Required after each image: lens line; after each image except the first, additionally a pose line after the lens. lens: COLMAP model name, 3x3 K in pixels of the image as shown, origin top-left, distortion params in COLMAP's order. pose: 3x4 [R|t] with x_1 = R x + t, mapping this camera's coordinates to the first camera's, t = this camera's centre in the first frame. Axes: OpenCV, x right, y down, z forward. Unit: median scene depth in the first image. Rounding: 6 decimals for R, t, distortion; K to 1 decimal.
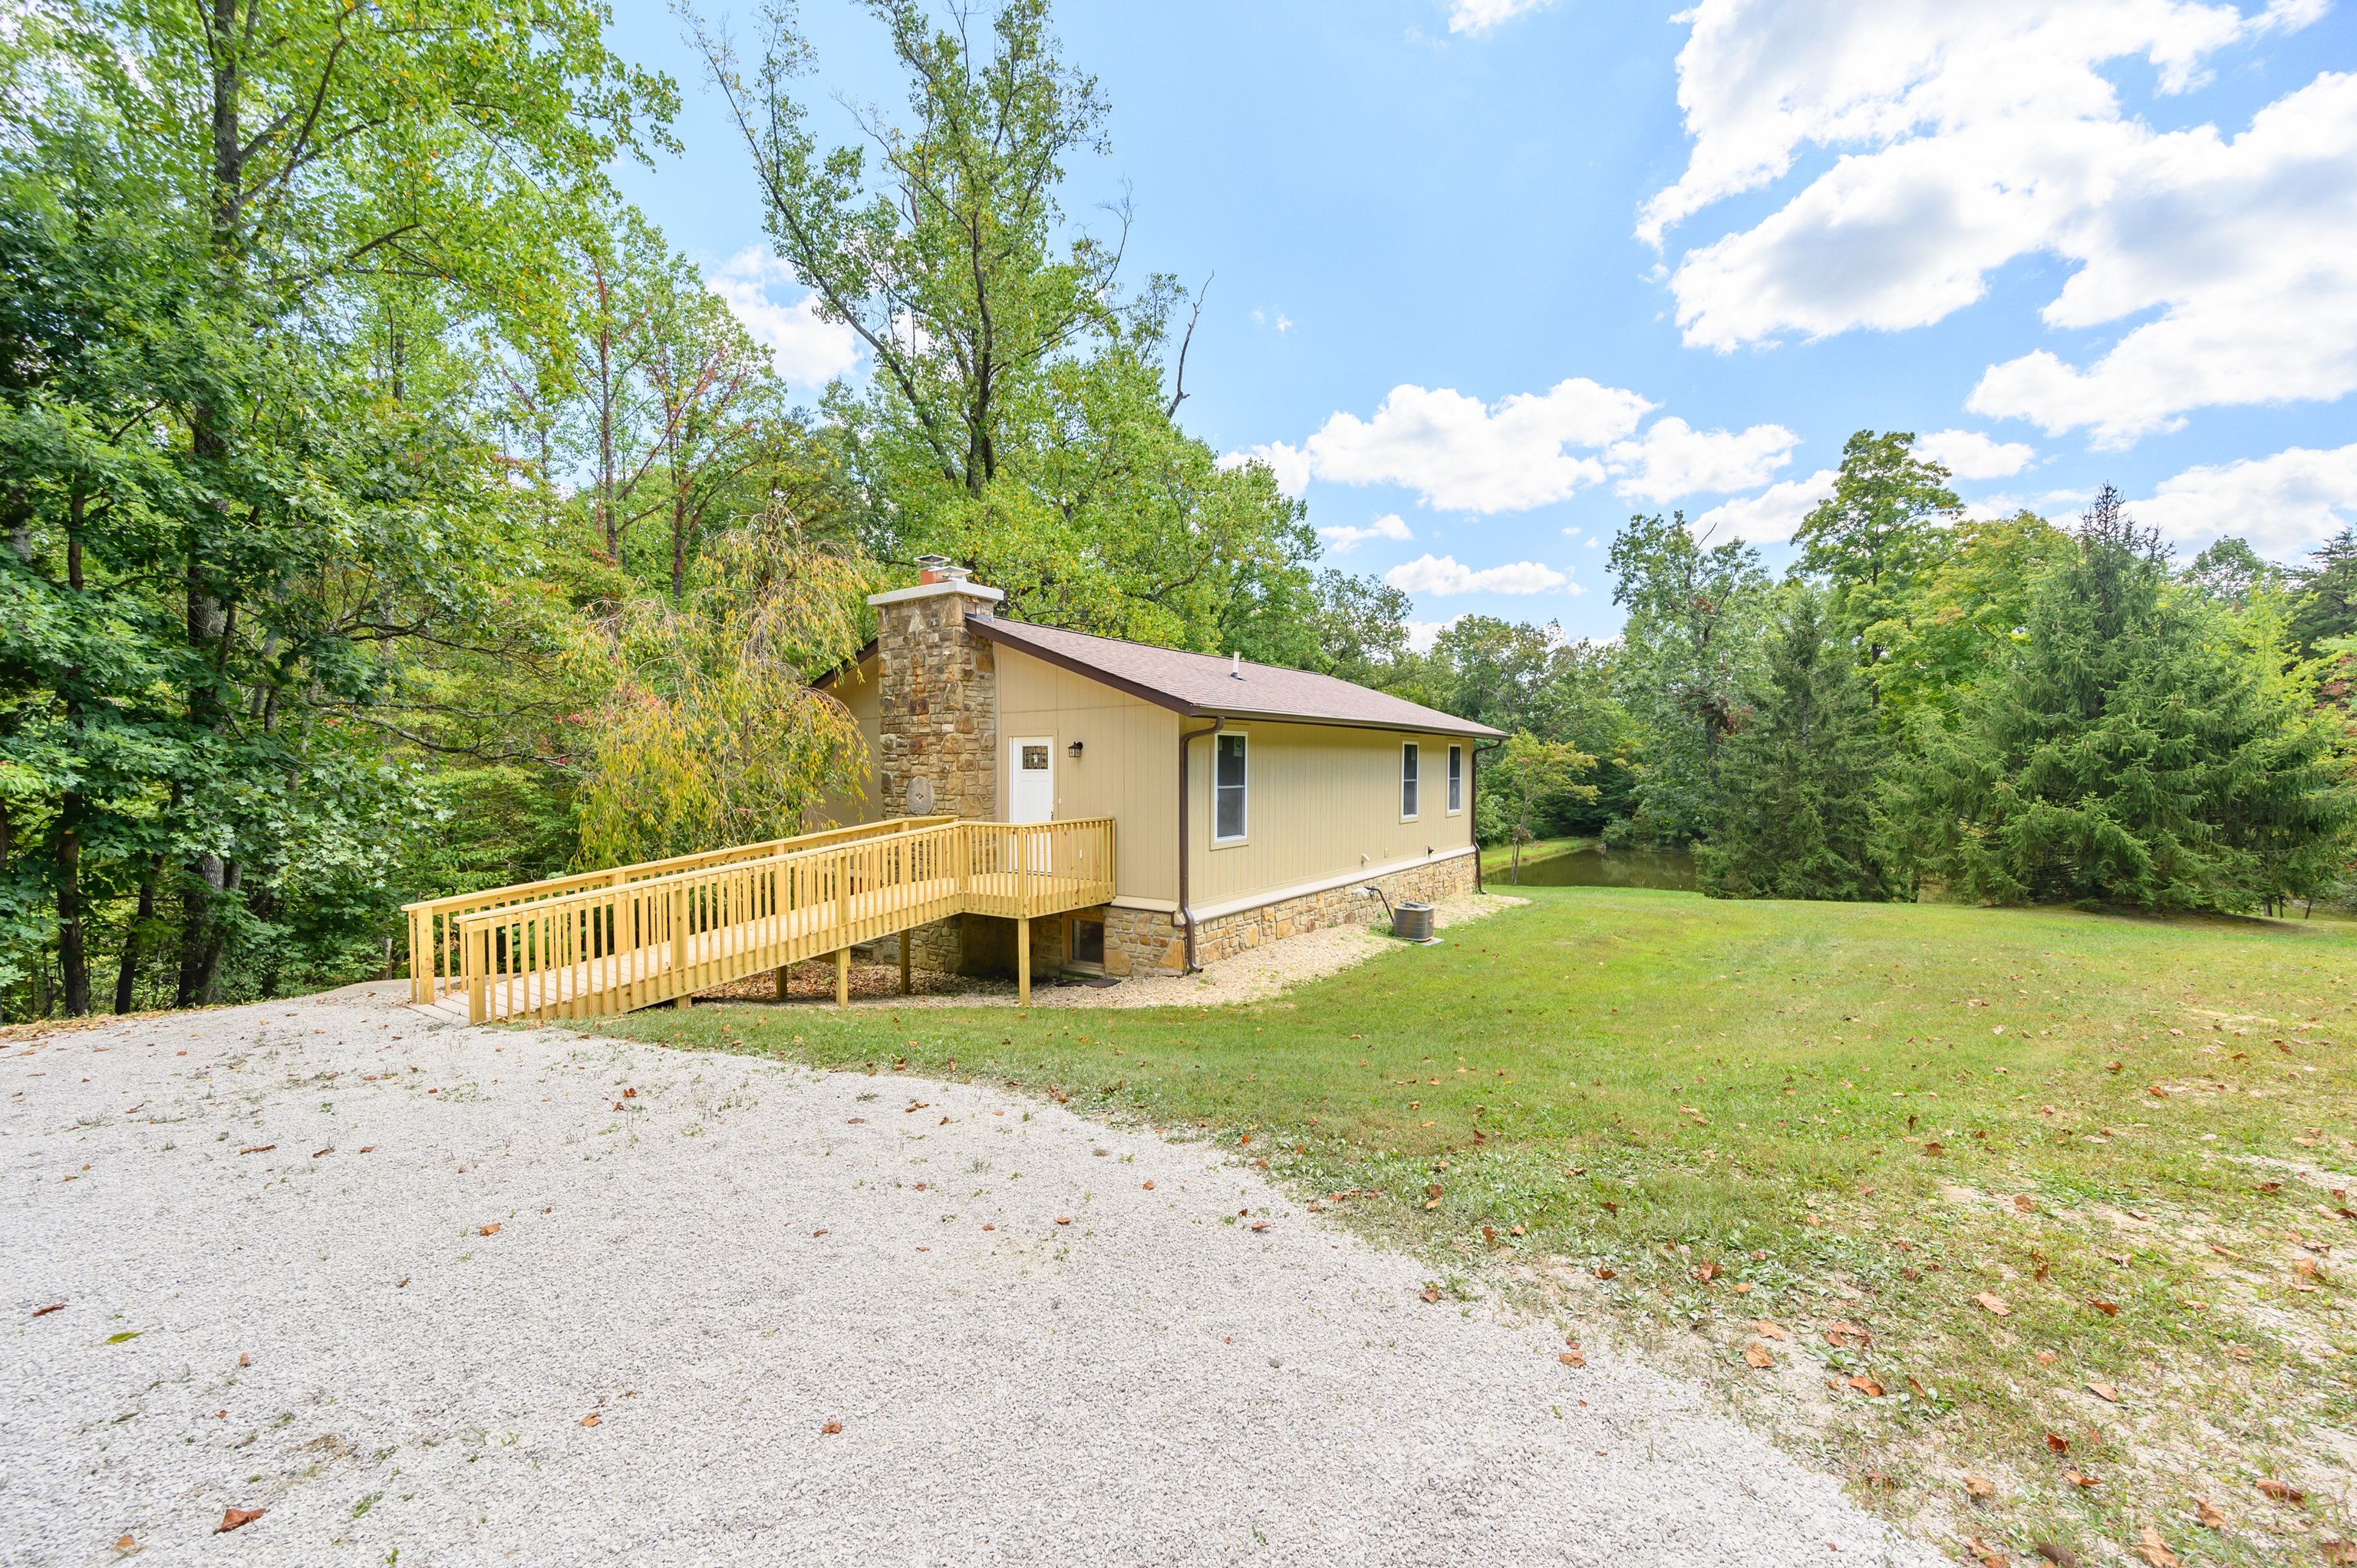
lens RADIAL K [[944.8, 0, 1172.4], [0, 944.8, 789.2], [0, 0, 1]] dist [0.000468, -0.000261]
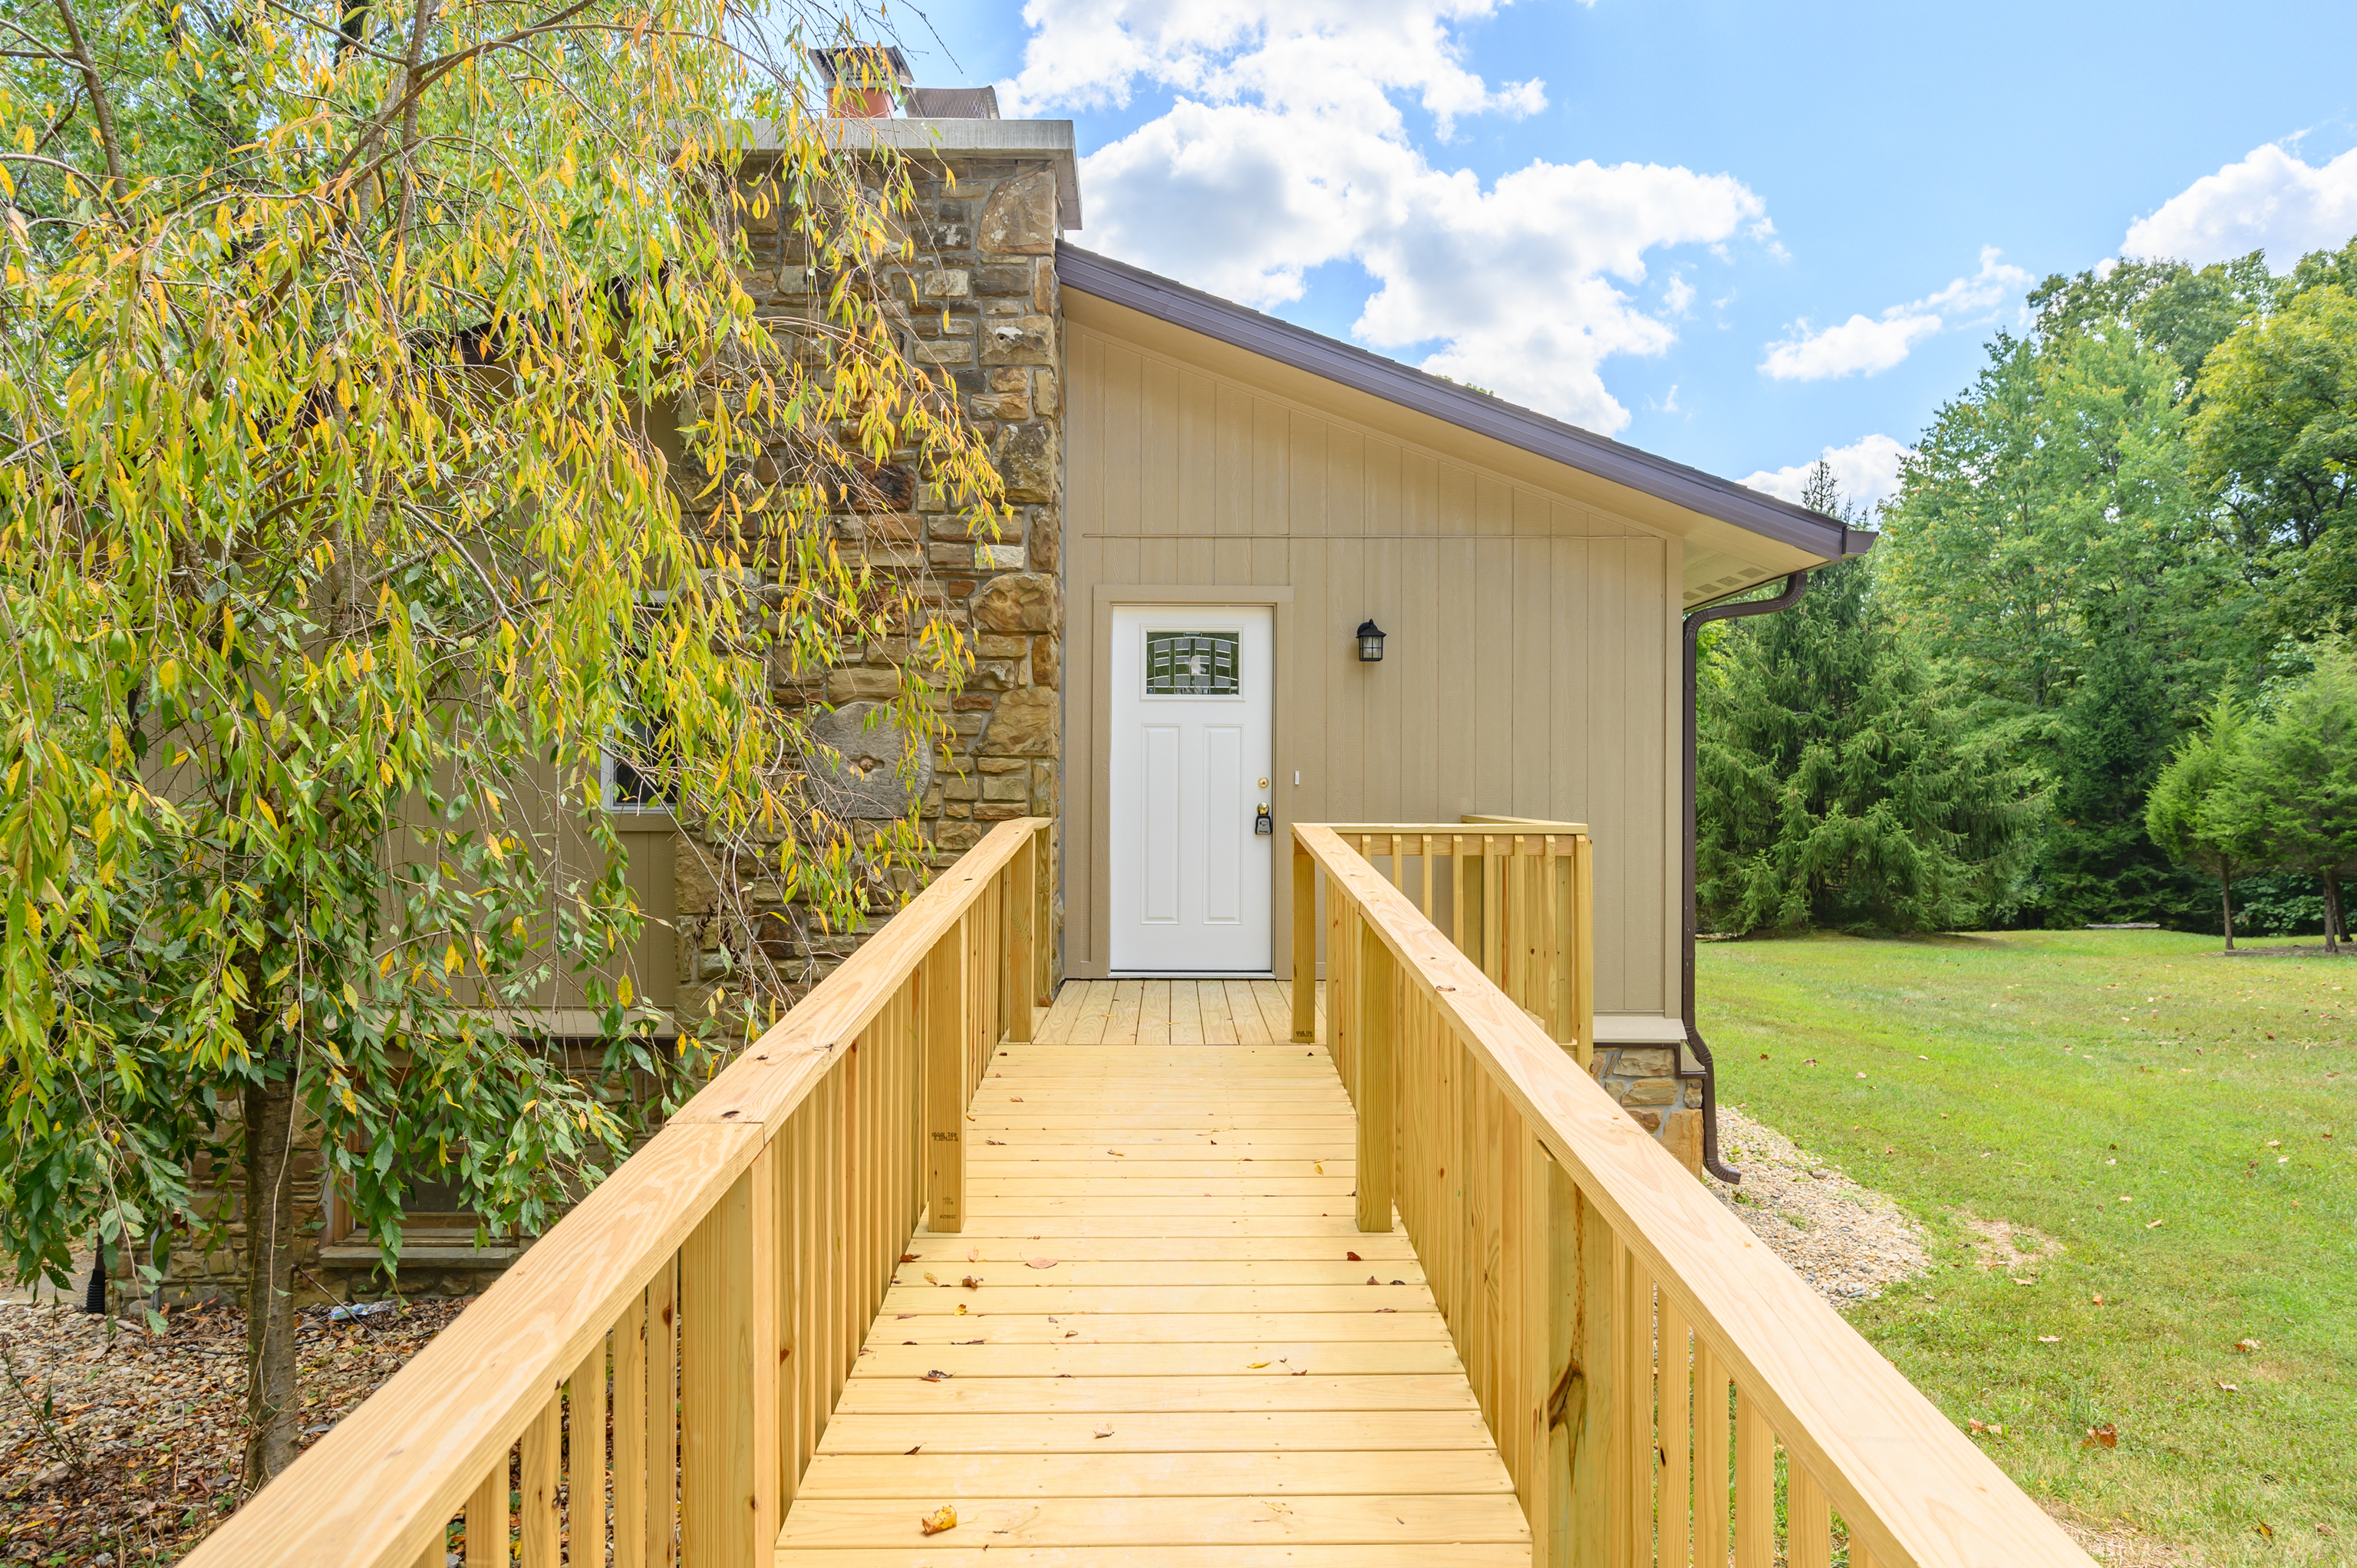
lens RADIAL K [[1339.2, 0, 1161.3], [0, 1339.2, 779.9], [0, 0, 1]] dist [-0.000818, -0.000116]
pose [[0.821653, 0.009784, 0.569904, -0.246065], [0.010955, 0.999397, -0.032951, 0.016025], [-0.569882, 0.033318, 0.821051, 0.312446]]
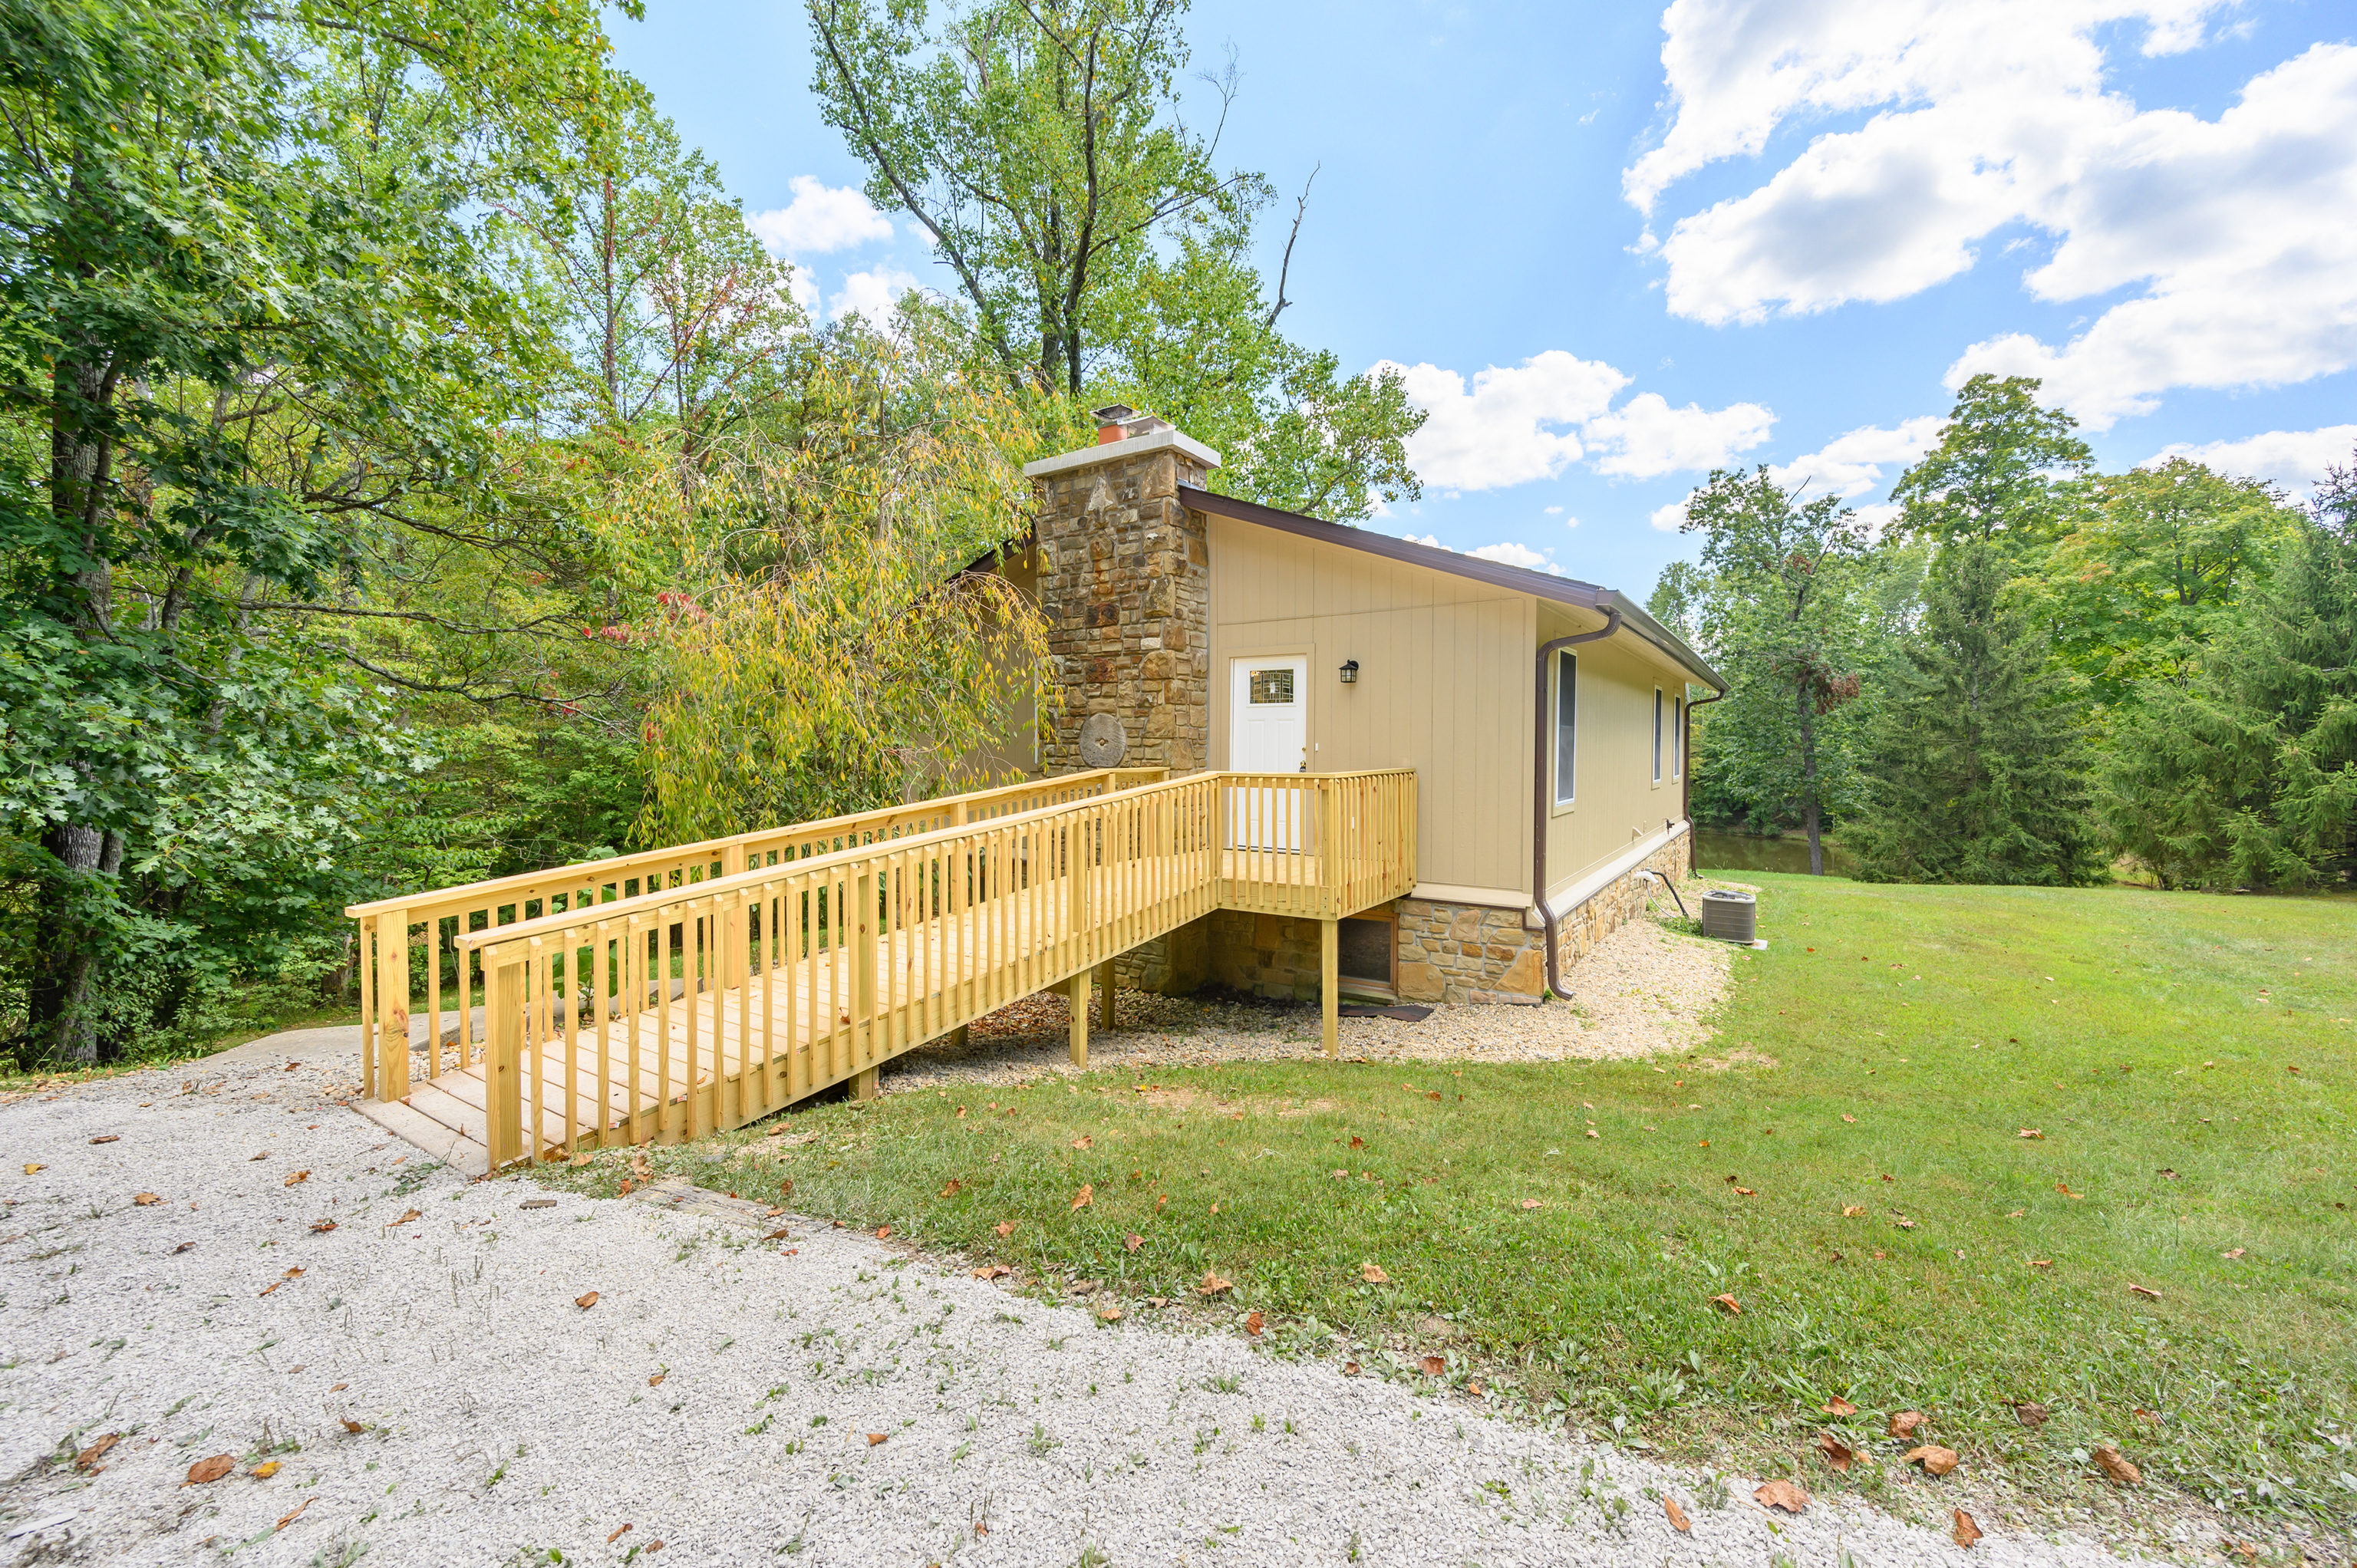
lens RADIAL K [[944.8, 0, 1167.6], [0, 944.8, 760.4], [0, 0, 1]] dist [0.000468, -0.000261]
pose [[0.999864, 0.003273, 0.016190, -0.126753], [-0.003090, 0.999932, -0.011287, 0.016162], [-0.016225, 0.011236, 0.999805, 0.160331]]
